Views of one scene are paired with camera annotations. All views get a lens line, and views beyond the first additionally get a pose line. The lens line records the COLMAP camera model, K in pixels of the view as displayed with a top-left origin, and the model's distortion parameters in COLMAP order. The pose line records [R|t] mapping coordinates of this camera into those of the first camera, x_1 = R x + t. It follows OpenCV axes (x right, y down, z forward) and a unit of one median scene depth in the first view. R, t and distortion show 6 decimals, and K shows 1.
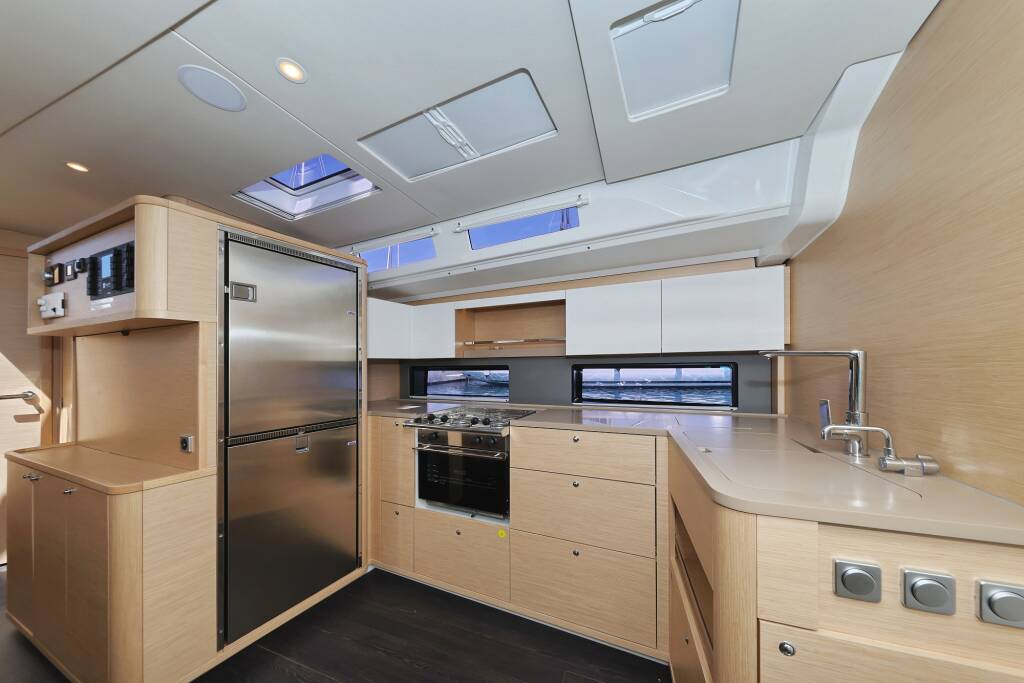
lens RADIAL K [[331.3, 0, 541.5], [0, 331.3, 361.1], [0, 0, 1]] dist [0.001001, -0.000144]
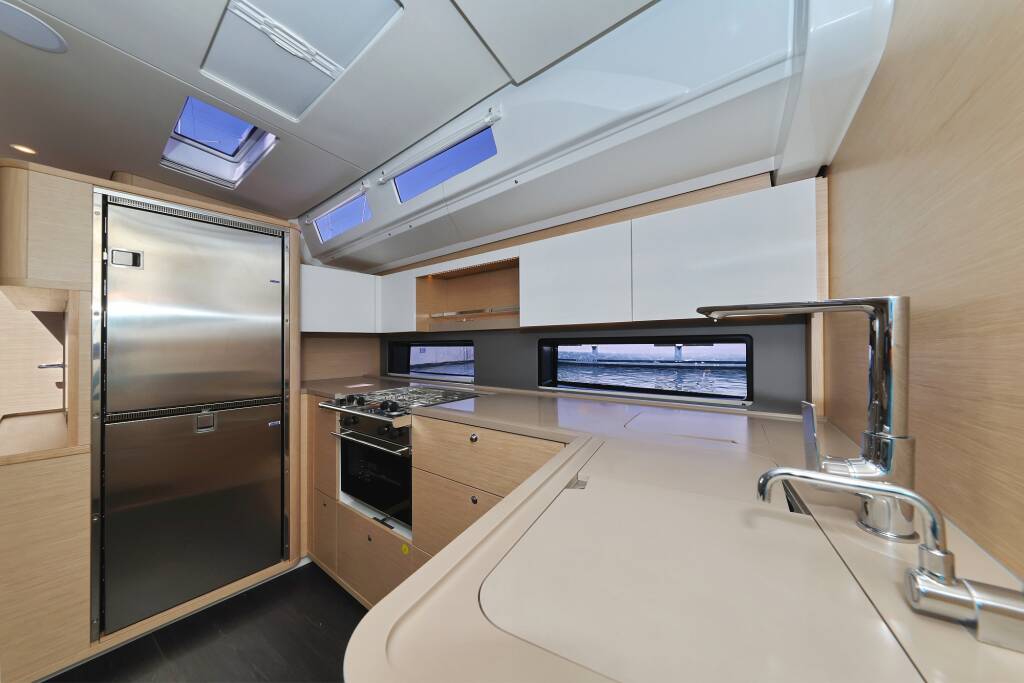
lens RADIAL K [[344.0, 0, 516.4], [0, 344.0, 336.4], [0, 0, 1]] dist [0.000153, 0.000096]
pose [[0.975469, -0.000772, -0.220136, 0.280978], [-0.000580, 0.999981, -0.006073, 0.012185], [0.220136, 0.006052, 0.975450, 0.215522]]
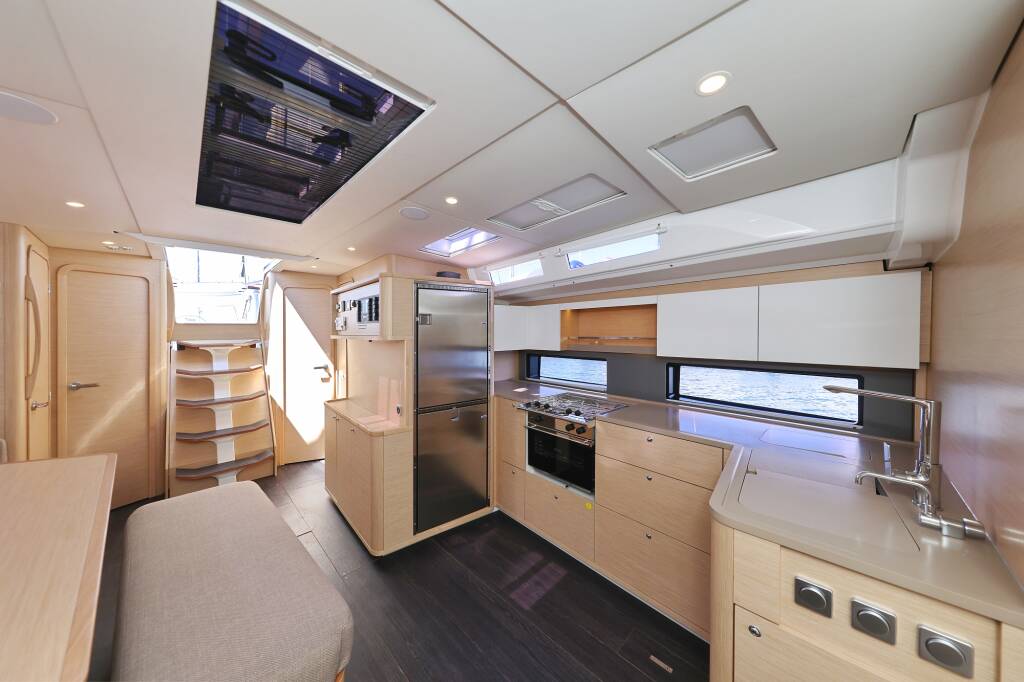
lens RADIAL K [[331.3, 0, 512.0], [0, 331.3, 336.1], [0, 0, 1]] dist [0.001001, -0.000144]
pose [[0.903261, 0.010920, -0.428952, 0.124467], [-0.004406, 0.999859, 0.016175, -0.110688], [0.429068, -0.012720, 0.903183, -0.196786]]
